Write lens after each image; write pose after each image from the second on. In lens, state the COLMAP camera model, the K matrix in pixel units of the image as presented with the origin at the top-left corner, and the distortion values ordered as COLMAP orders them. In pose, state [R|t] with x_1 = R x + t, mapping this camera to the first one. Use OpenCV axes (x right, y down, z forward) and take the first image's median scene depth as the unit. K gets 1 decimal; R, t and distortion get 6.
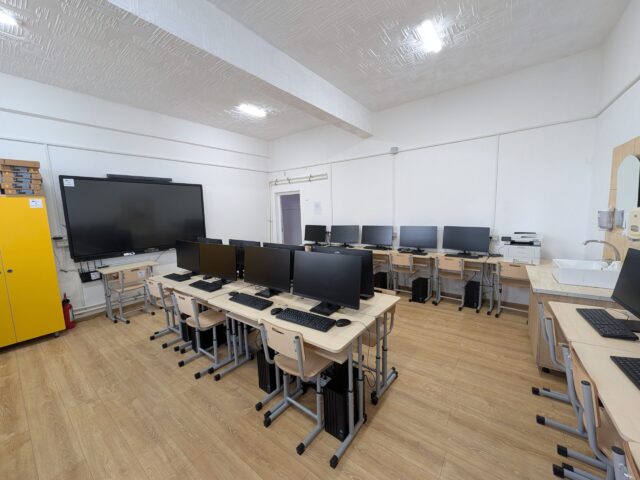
lens RADIAL K [[248.4, 0, 320.4], [0, 248.4, 239.3], [0, 0, 1]] dist [0.002477, 0.000405]
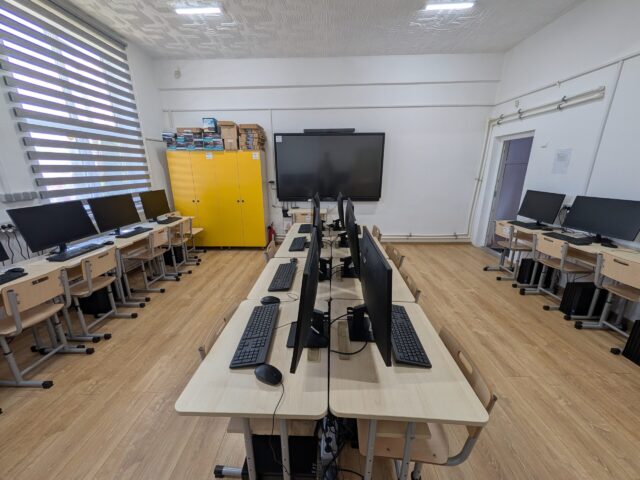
lens RADIAL K [[248.4, 0, 321.1], [0, 248.4, 239.0], [0, 0, 1]] dist [0.002477, 0.000405]
pose [[0.578862, 0.251445, -0.775690, 0.161485], [-0.107988, 0.966530, 0.232720, -0.030687], [0.808244, -0.050948, 0.586640, 0.248288]]
